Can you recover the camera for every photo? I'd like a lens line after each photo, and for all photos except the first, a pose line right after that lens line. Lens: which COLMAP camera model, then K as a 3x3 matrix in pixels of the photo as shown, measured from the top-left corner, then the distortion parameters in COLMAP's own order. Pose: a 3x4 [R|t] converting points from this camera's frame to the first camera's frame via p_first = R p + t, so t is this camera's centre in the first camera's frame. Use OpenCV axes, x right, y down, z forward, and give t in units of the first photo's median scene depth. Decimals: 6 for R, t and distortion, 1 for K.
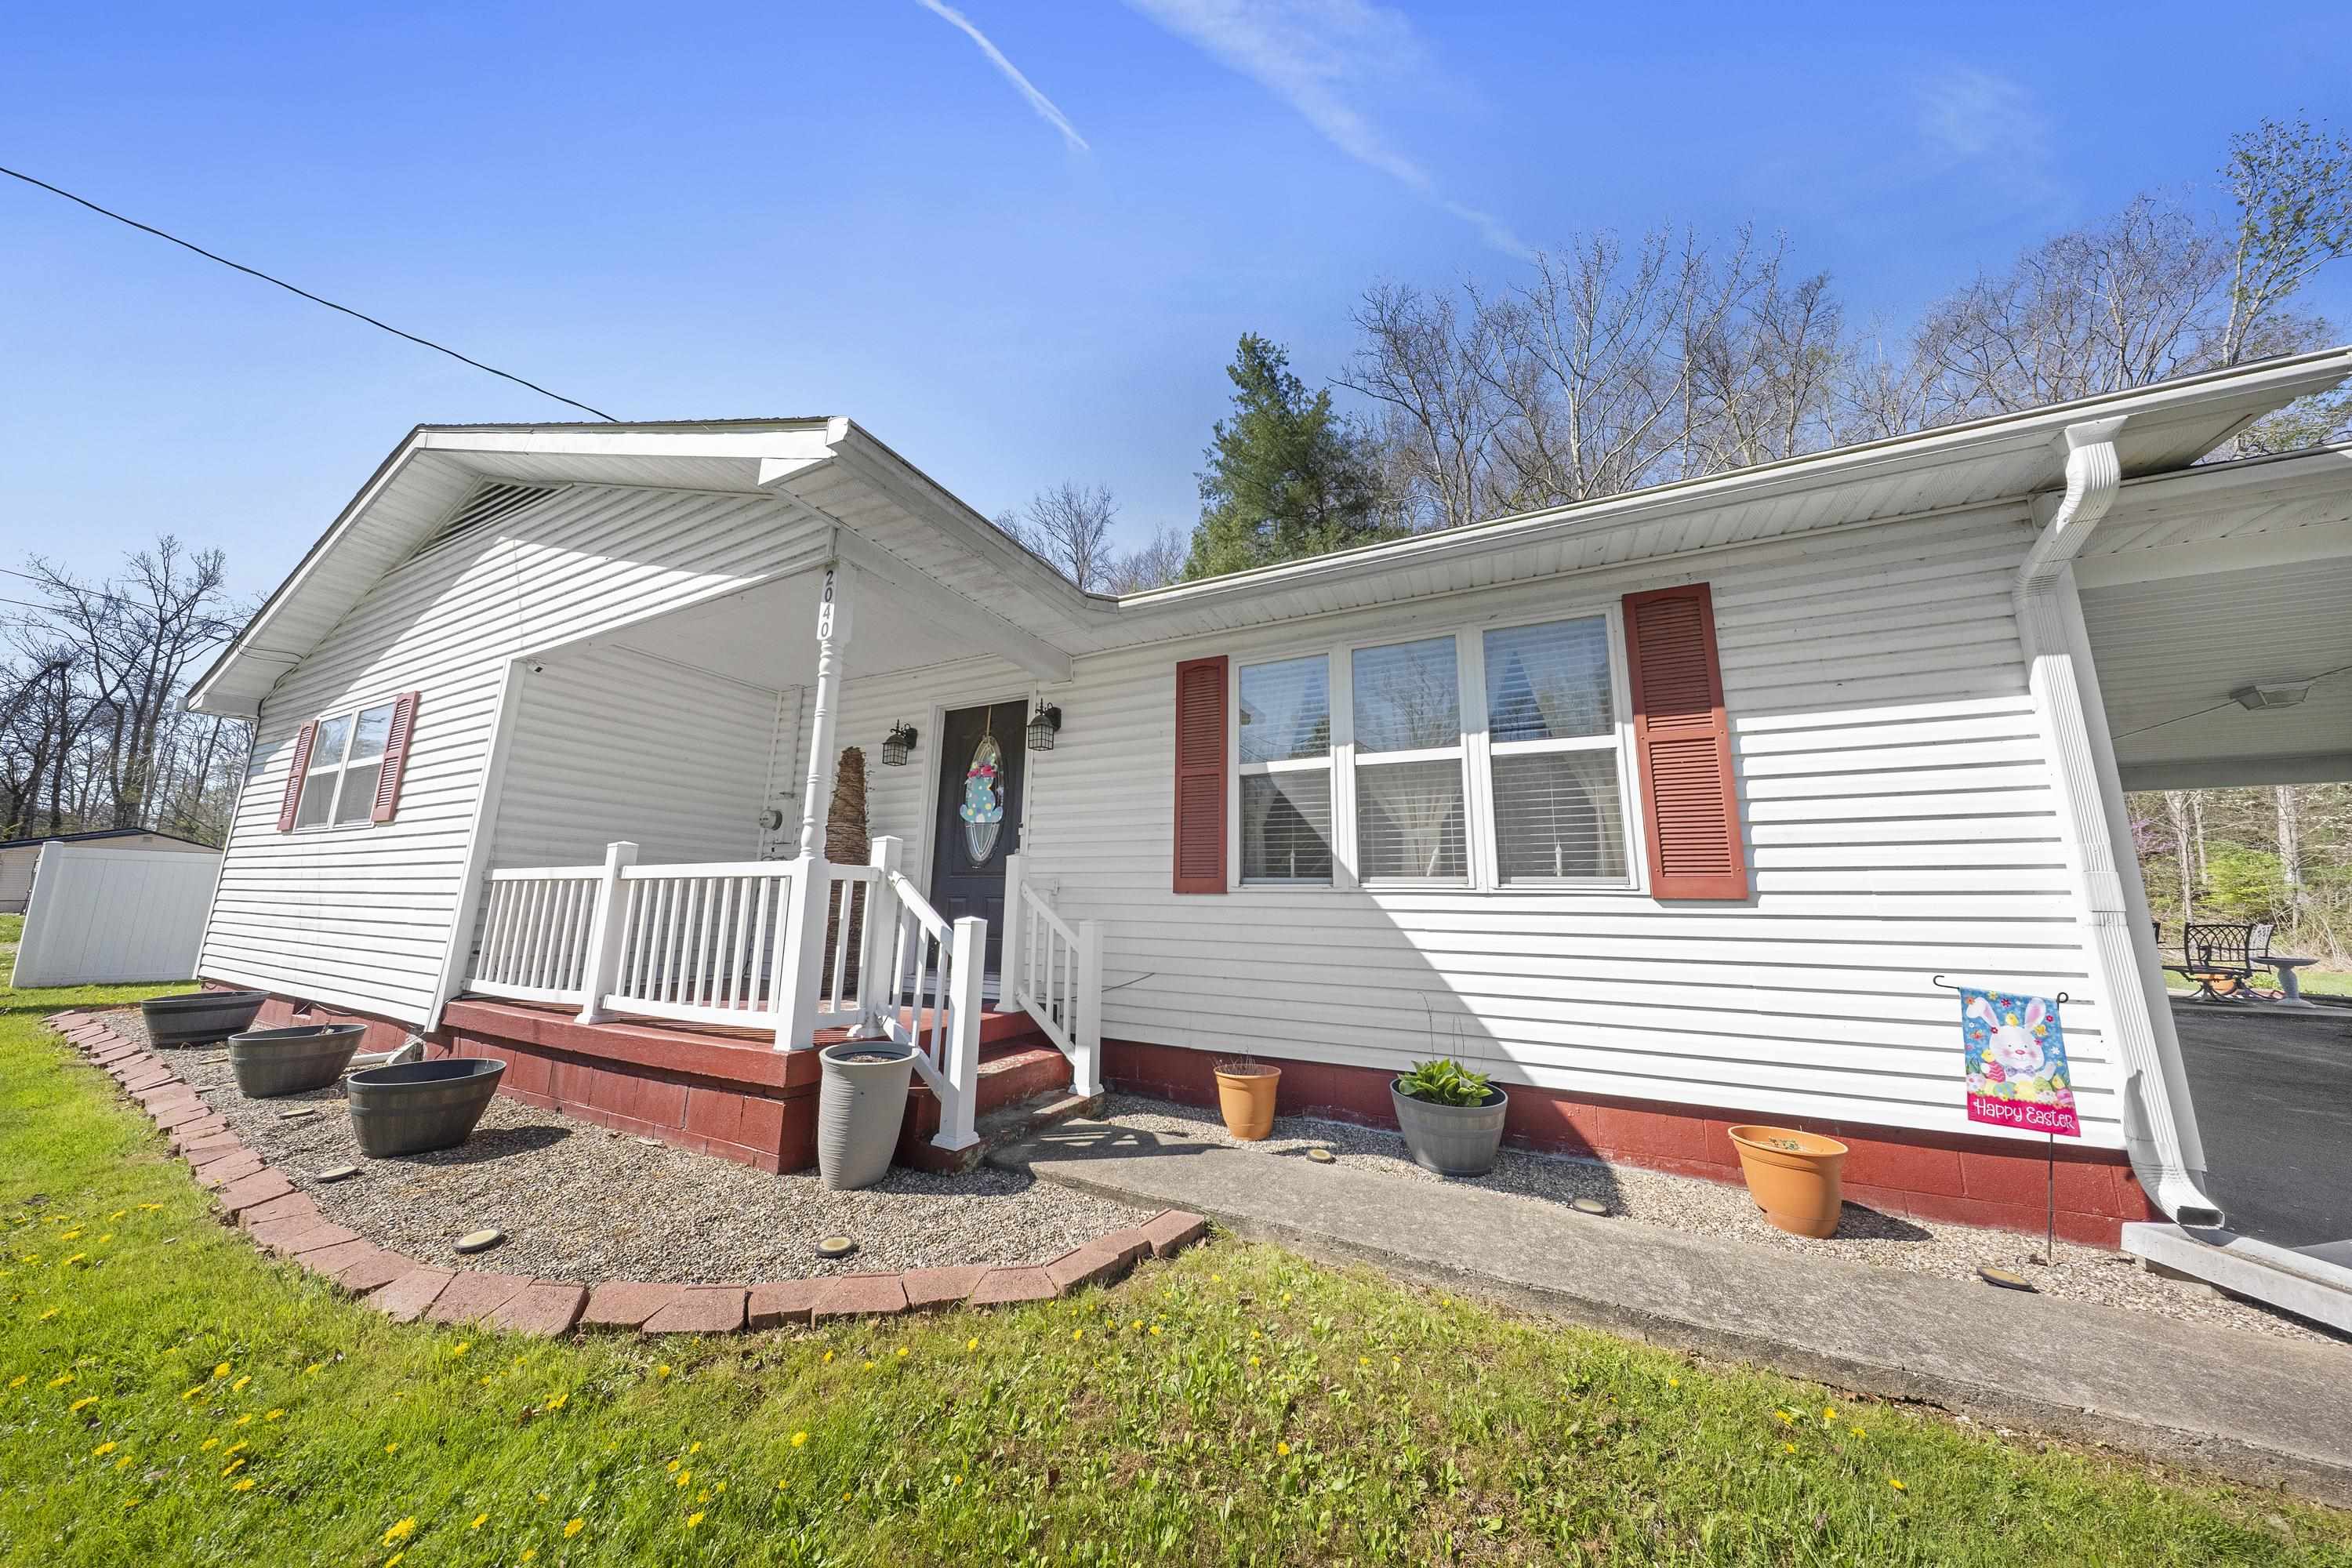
lens RADIAL K [[702.1, 0, 1176.0], [0, 702.1, 784.0], [0, 0, 1]] dist [-0.001291, -0.000096]
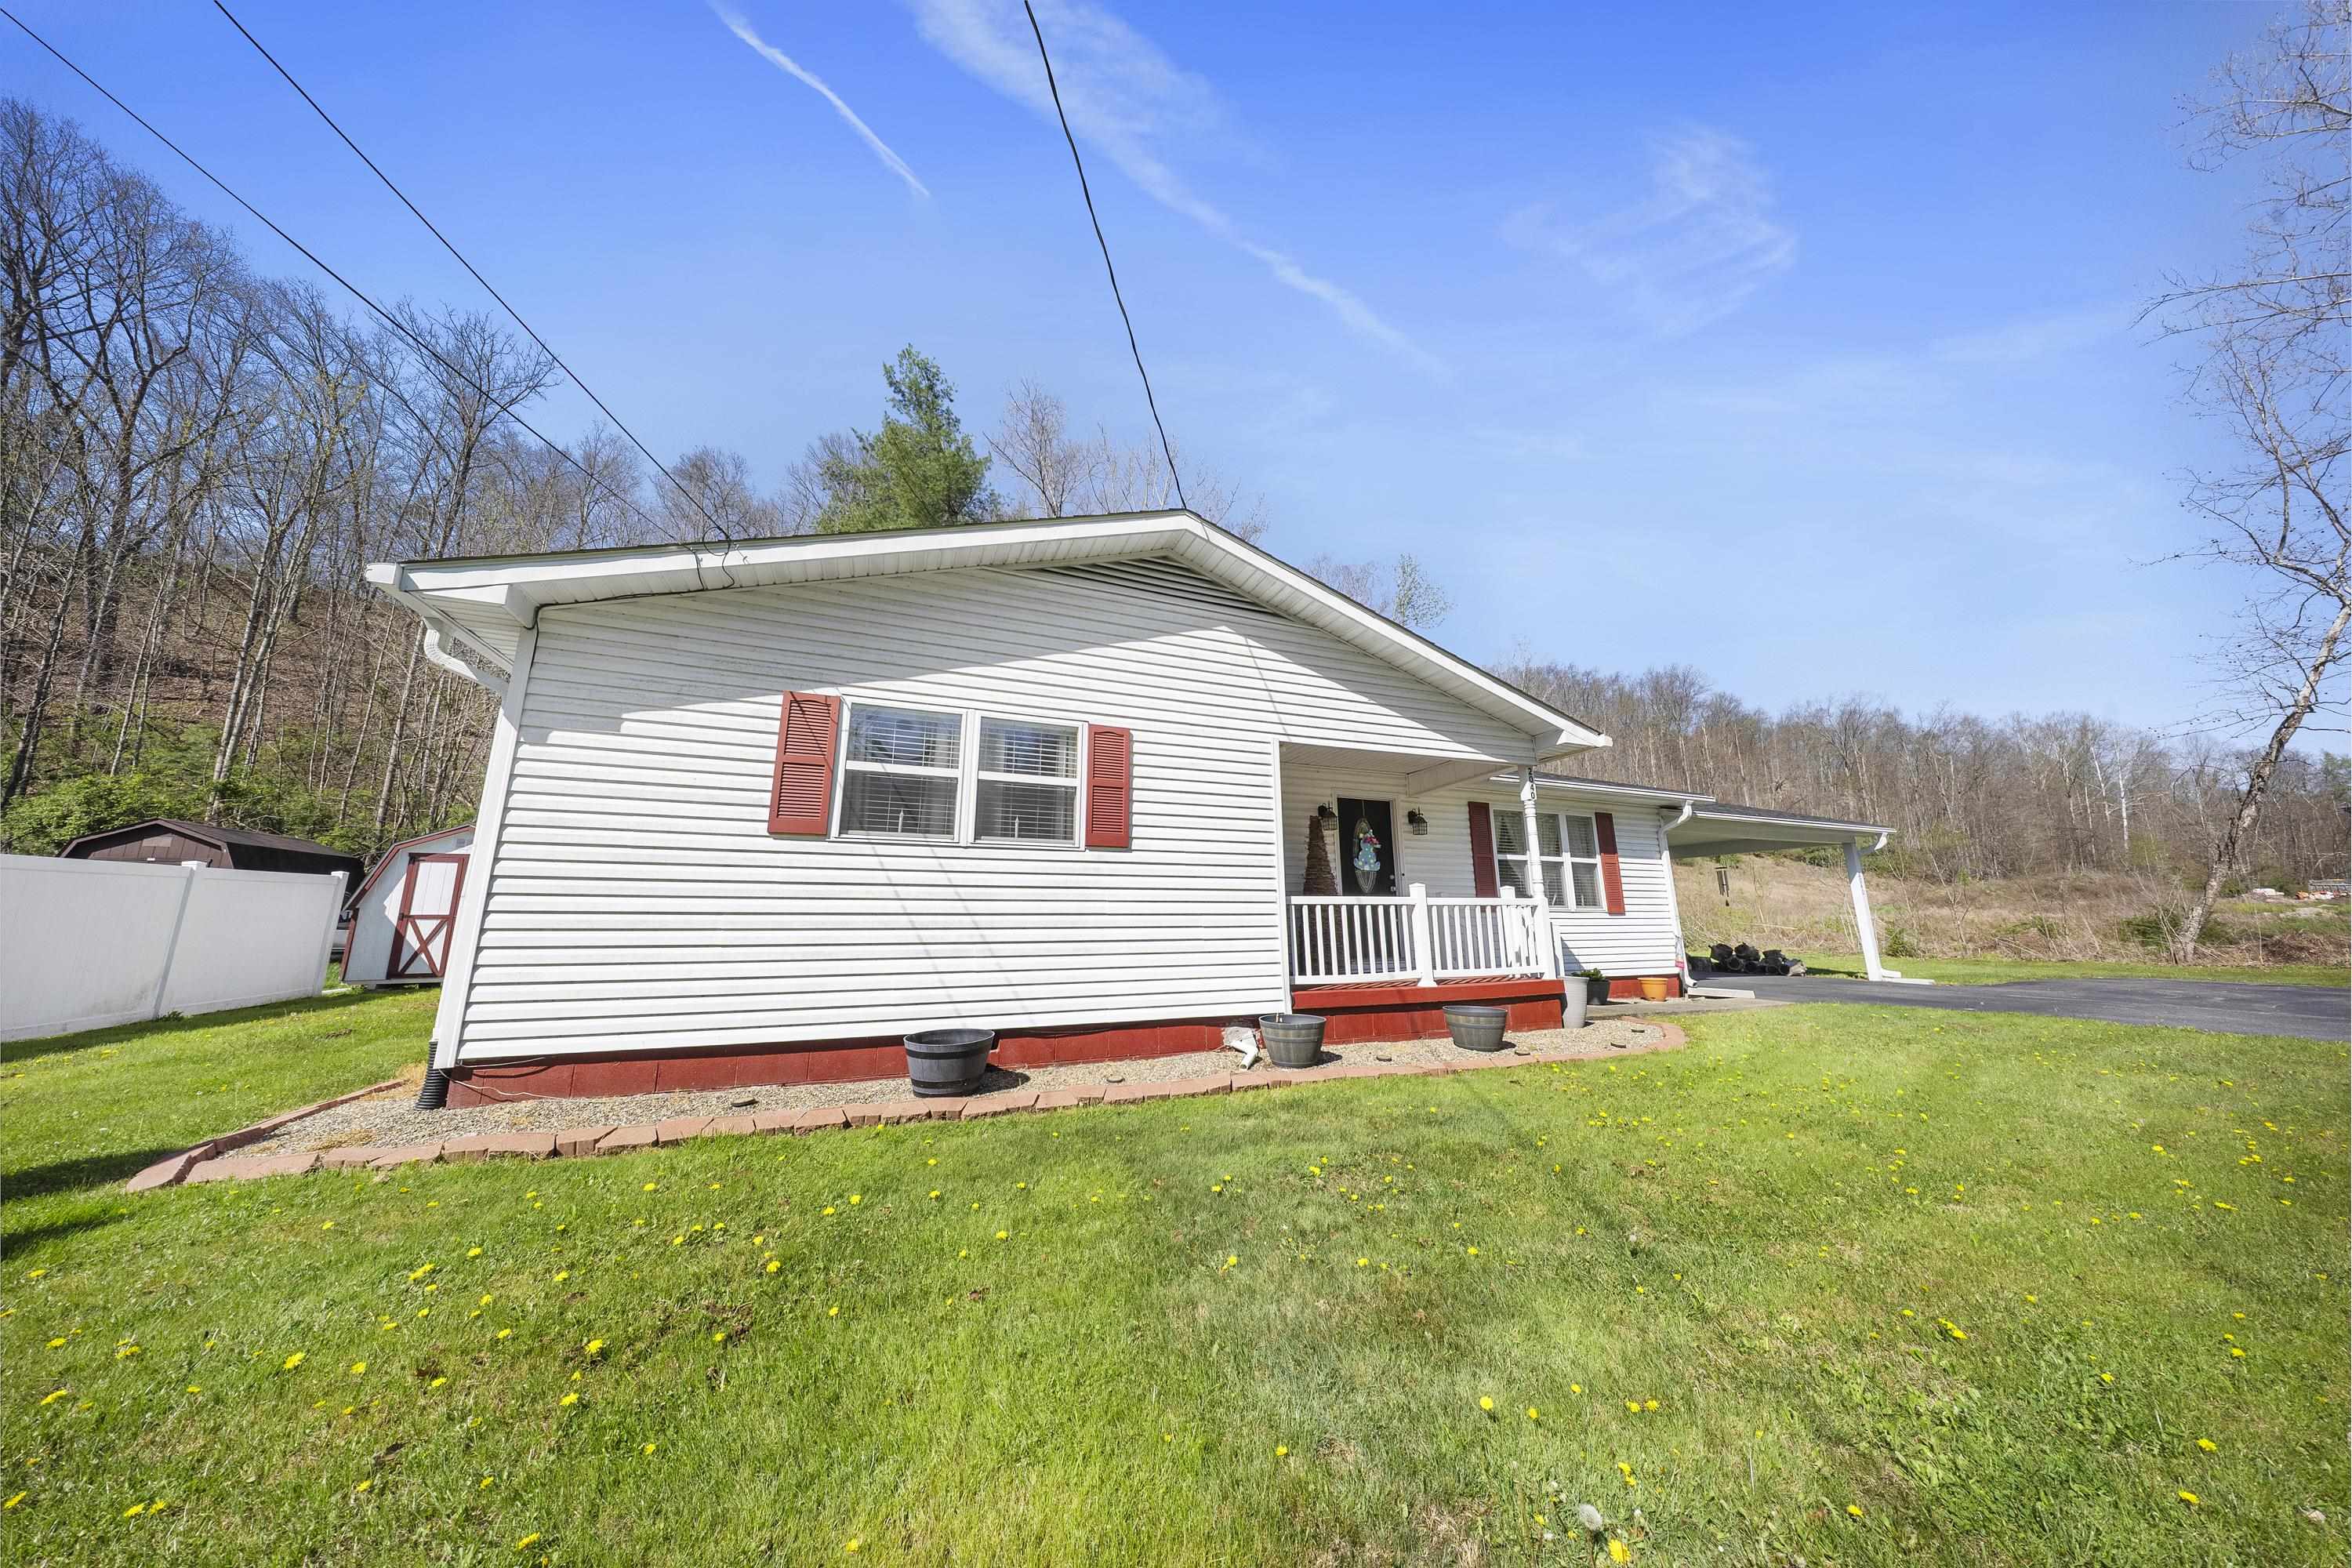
lens RADIAL K [[689.8, 0, 1176.0], [0, 689.8, 784.0], [0, 0, 1]] dist [0.013470, -0.000013]
pose [[0.661913, 0.130333, 0.738163, -2.406063], [-0.114639, 0.990784, -0.072140, 0.029007], [-0.740762, -0.036872, 0.670755, 0.295449]]
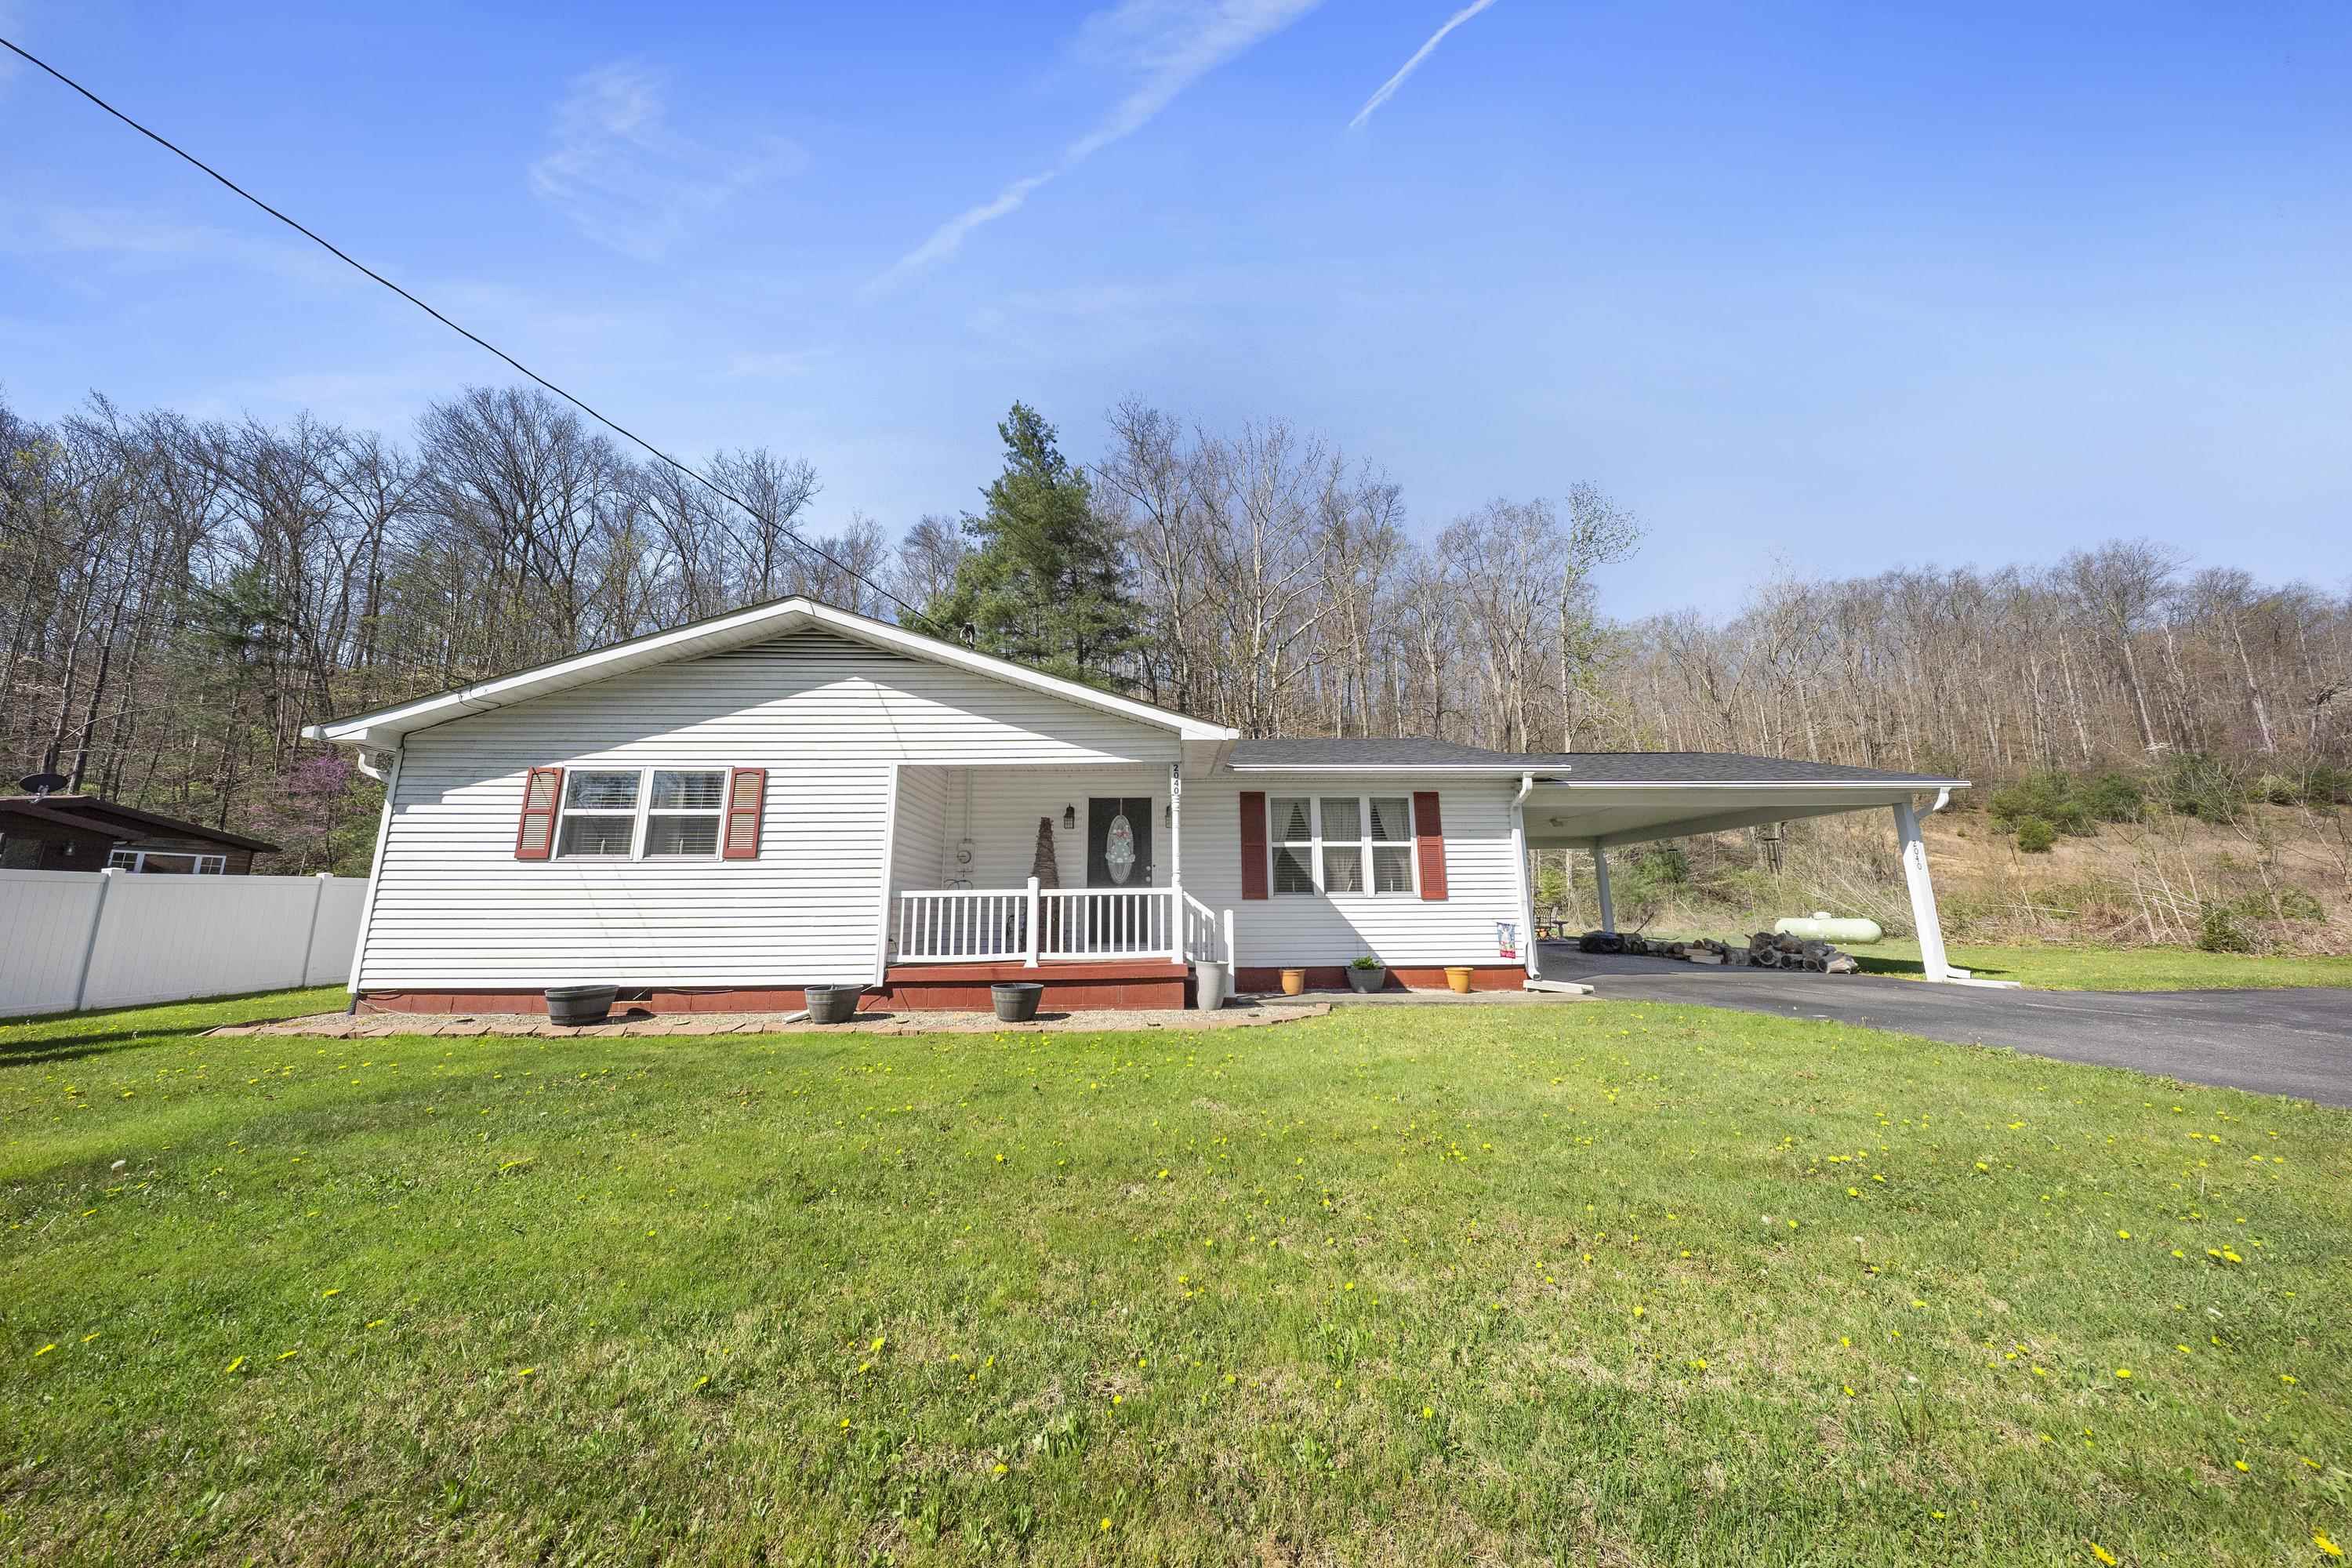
lens RADIAL K [[697.0, 0, 1176.0], [0, 697.0, 784.0], [0, 0, 1]] dist [0.005243, -0.000017]
pose [[0.880533, 0.062858, 0.469799, -1.335830], [-0.059396, 0.997988, -0.022203, -0.157153], [-0.470249, -0.008354, 0.882494, -0.899228]]
